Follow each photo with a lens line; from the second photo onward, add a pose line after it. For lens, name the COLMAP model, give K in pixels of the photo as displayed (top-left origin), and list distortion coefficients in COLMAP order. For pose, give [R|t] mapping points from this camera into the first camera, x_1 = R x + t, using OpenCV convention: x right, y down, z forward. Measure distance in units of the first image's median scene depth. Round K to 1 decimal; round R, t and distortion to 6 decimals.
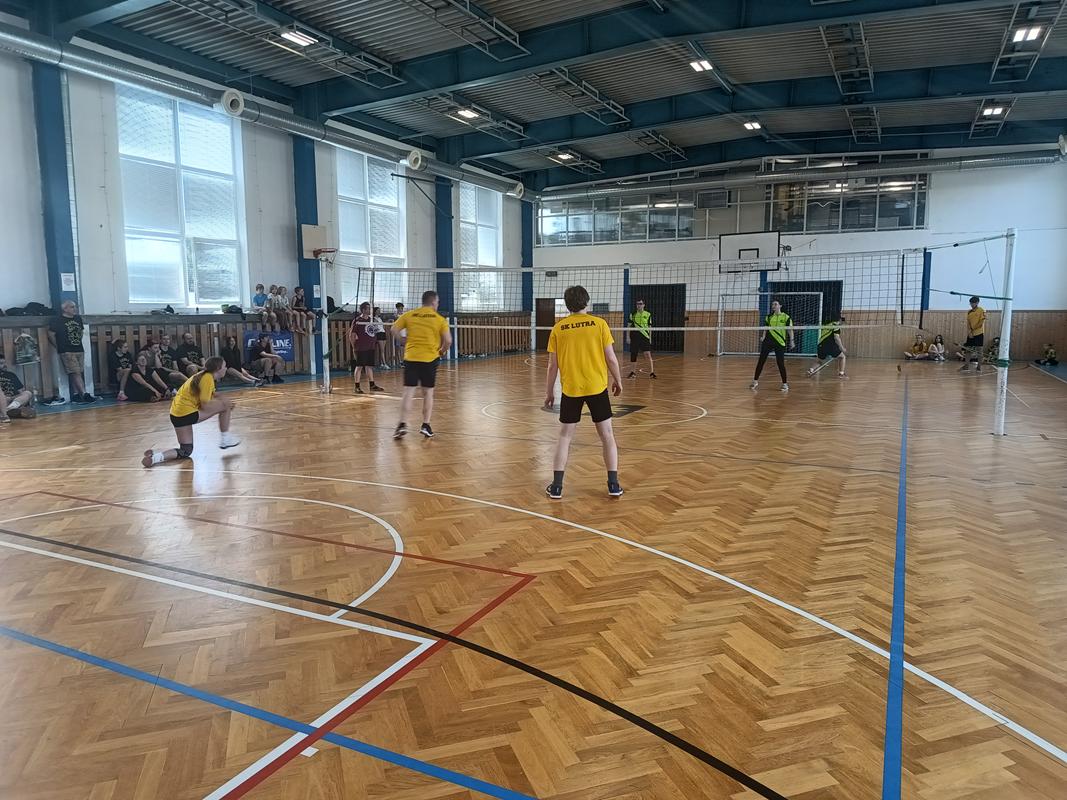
lens RADIAL K [[738.1, 0, 536.3], [0, 738.1, 406.2], [0, 0, 1]] dist [0.037324, -0.037837]
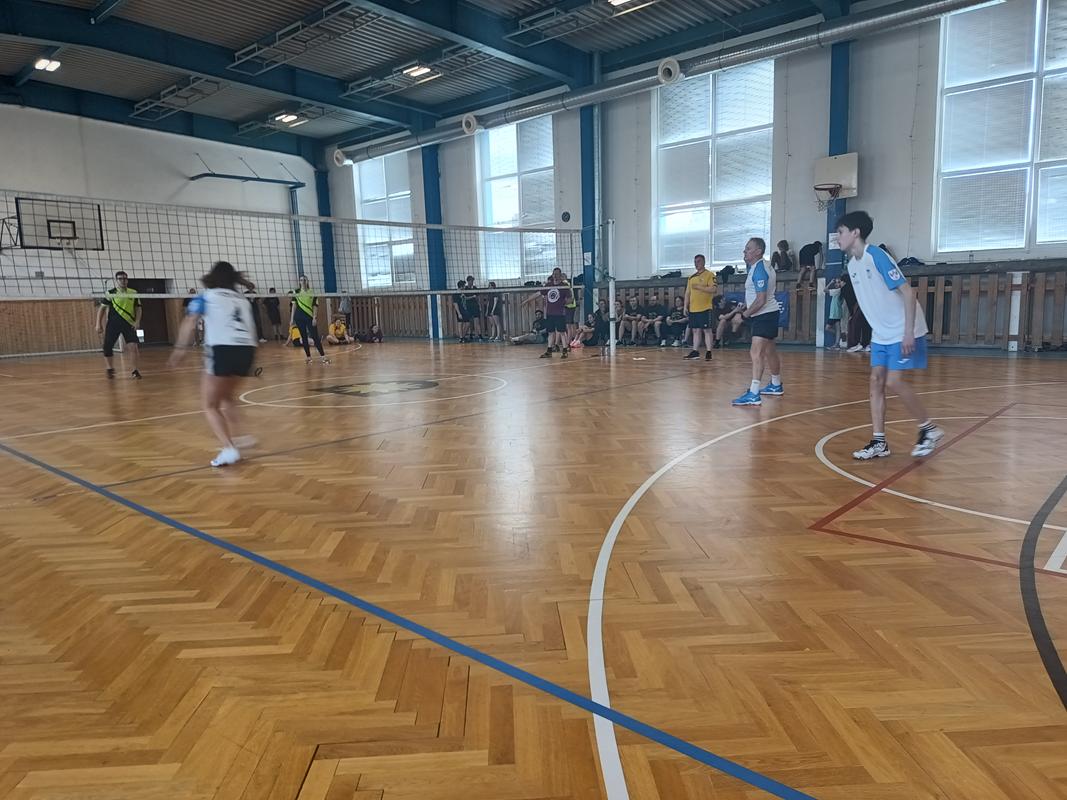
lens RADIAL K [[738.1, 0, 529.1], [0, 738.1, 394.8], [0, 0, 1]] dist [0.037324, -0.037837]
pose [[-0.283183, 0.135679, -0.949420, 0.778763], [-0.095320, 0.981059, 0.168631, -0.136557], [0.954317, 0.138252, -0.264886, 1.291375]]
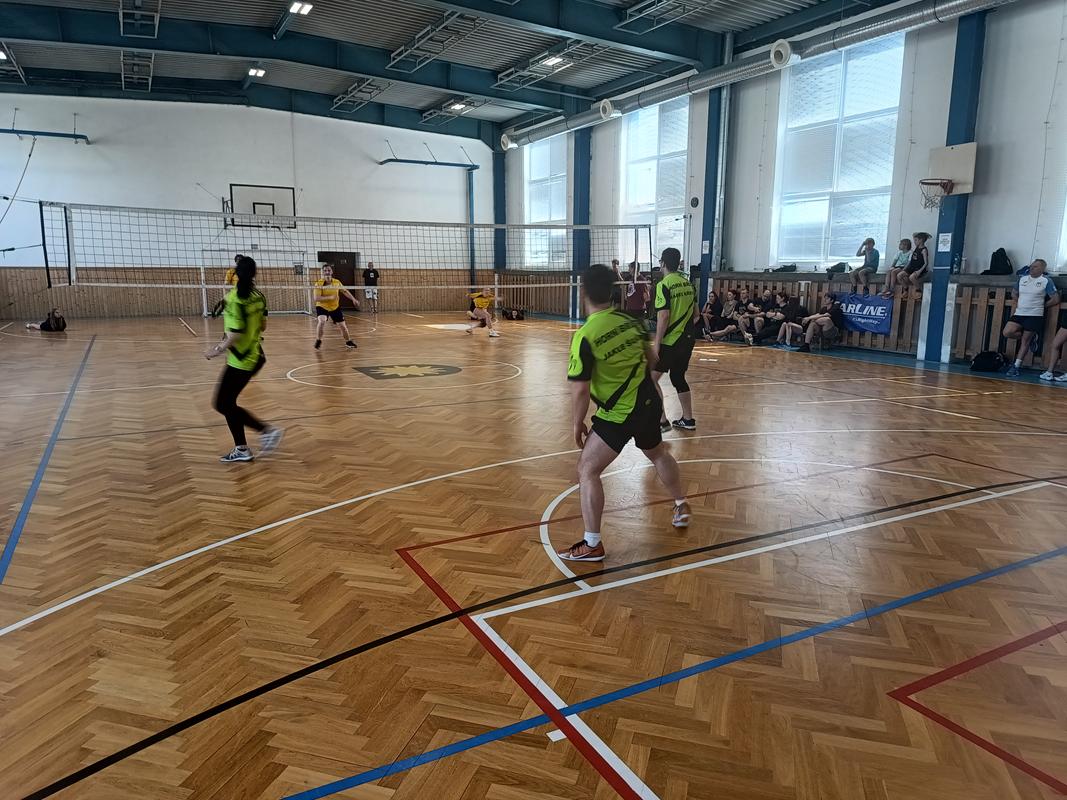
lens RADIAL K [[738.1, 0, 530.6], [0, 738.1, 397.6], [0, 0, 1]] dist [0.037324, -0.037837]
pose [[-0.584571, 0.140678, -0.799053, 0.703464], [-0.111785, 0.961496, 0.251057, -0.205122], [0.803605, 0.236083, -0.546337, 1.542811]]
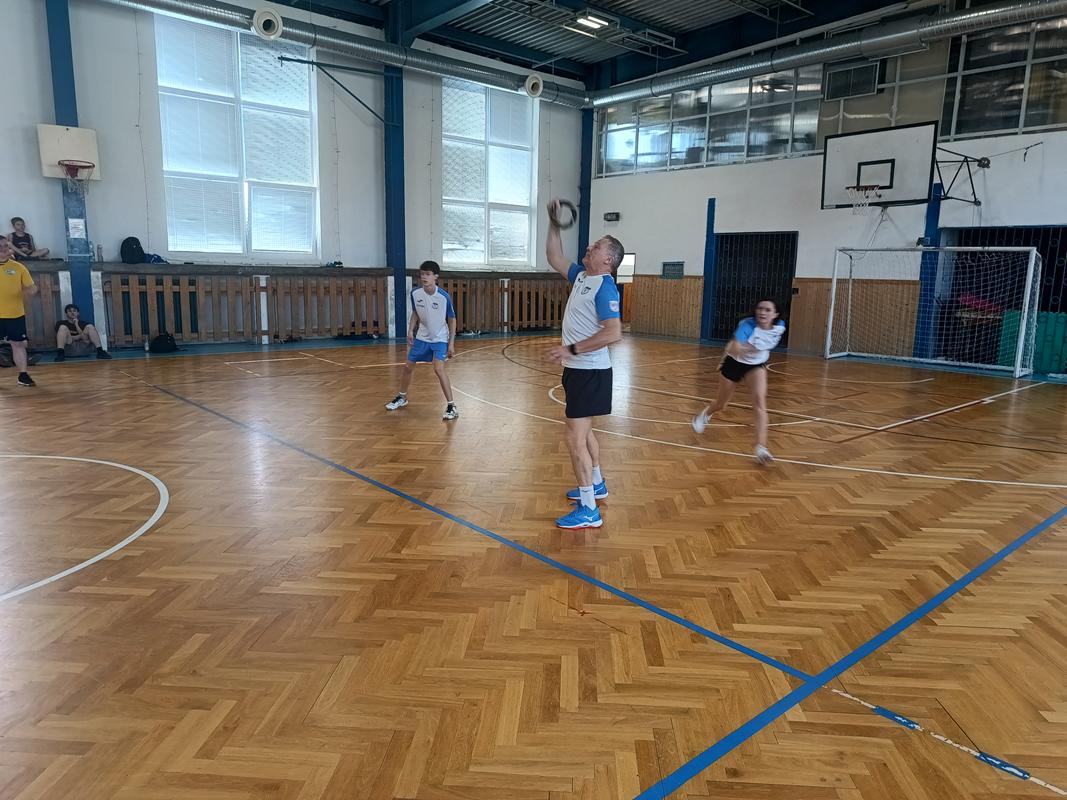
lens RADIAL K [[738.1, 0, 540.8], [0, 738.1, 403.1], [0, 0, 1]] dist [0.037324, -0.037837]
pose [[0.927444, 0.090731, -0.362789, 0.481382], [-0.074336, 0.995491, 0.058930, -0.097338], [0.366500, -0.027686, 0.930006, 0.739182]]
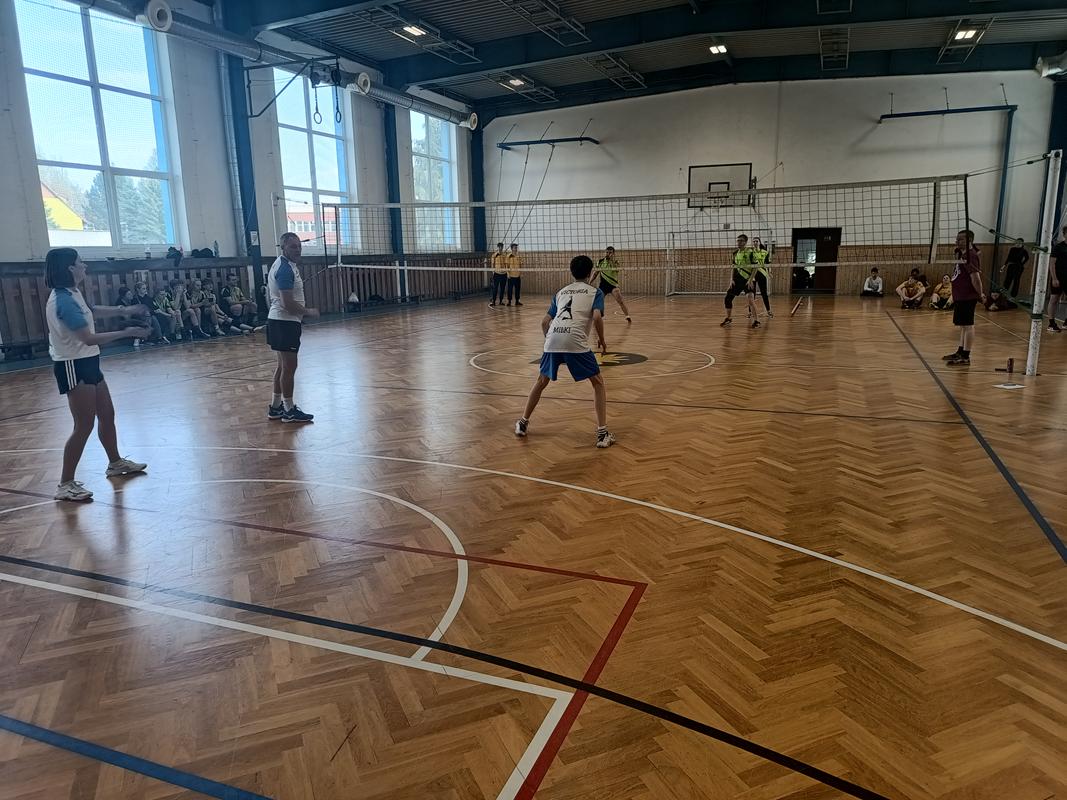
lens RADIAL K [[738.1, 0, 540.0], [0, 738.1, 396.7], [0, 0, 1]] dist [0.037324, -0.037837]
pose [[-0.996456, 0.033713, -0.077059, 0.194127], [0.006805, 0.945468, 0.325644, -0.228895], [0.083835, 0.323966, -0.942347, 1.732571]]
